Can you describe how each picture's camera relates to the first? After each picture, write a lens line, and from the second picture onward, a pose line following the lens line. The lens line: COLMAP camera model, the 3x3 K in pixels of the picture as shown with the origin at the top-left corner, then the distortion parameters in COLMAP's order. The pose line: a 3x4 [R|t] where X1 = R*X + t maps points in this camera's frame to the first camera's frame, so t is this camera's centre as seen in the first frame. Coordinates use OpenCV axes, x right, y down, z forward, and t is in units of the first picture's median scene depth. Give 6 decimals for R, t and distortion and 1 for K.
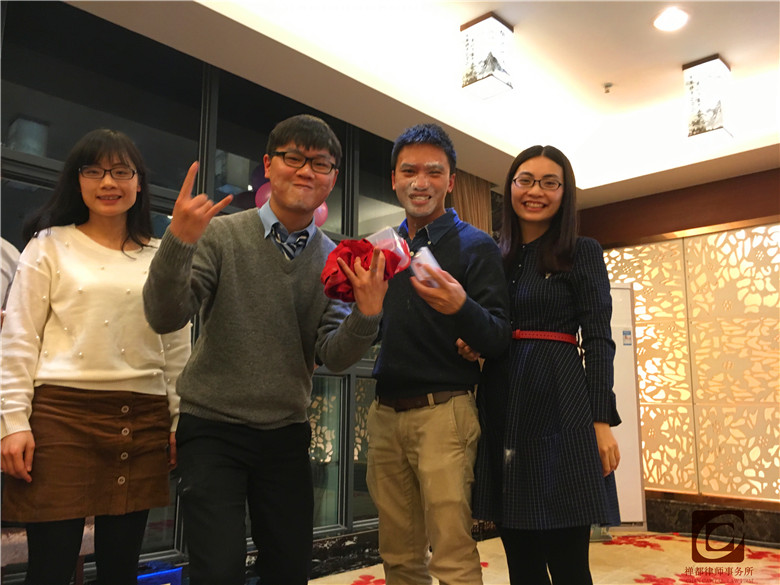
lens RADIAL K [[671.7, 0, 393.3], [0, 671.7, 297.7], [0, 0, 1]] dist [0.047477, -0.032723]
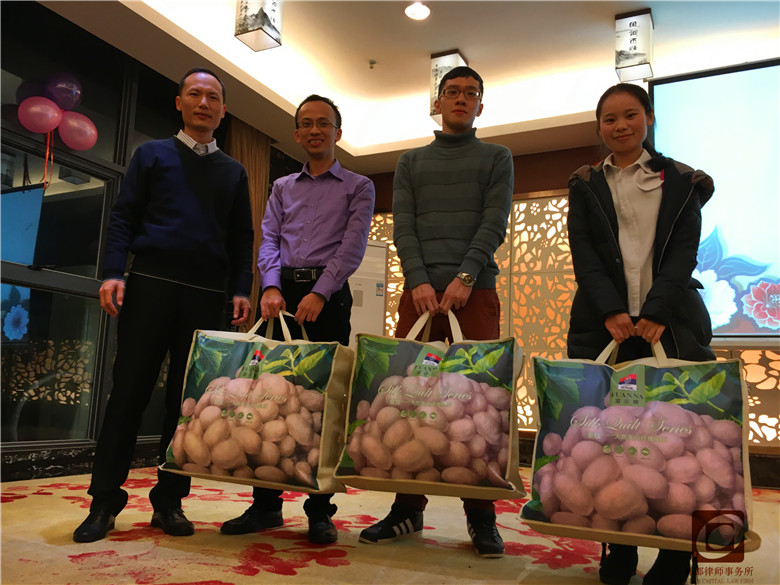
lens RADIAL K [[671.7, 0, 391.2], [0, 671.7, 291.9], [0, 0, 1]] dist [0.047477, -0.032723]
pose [[0.958416, 0.074215, 0.275556, 0.054030], [-0.079318, 0.996822, 0.007407, 0.055016], [-0.274131, -0.028956, 0.961256, -0.101900]]
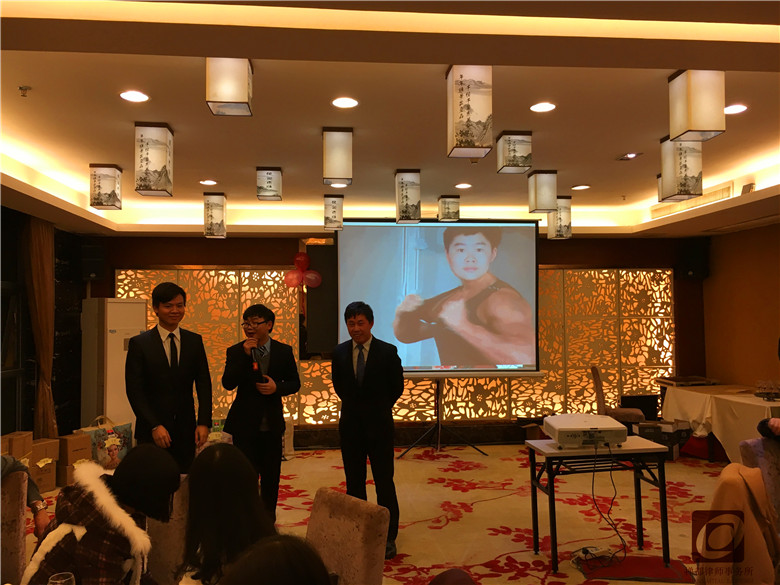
lens RADIAL K [[671.7, 0, 389.5], [0, 671.7, 292.1], [0, 0, 1]] dist [0.047477, -0.032723]
pose [[0.657332, 0.011393, 0.753515, -0.461026], [-0.106973, 0.991171, 0.078332, -0.227301], [-0.745970, -0.132096, 0.652747, -0.424647]]
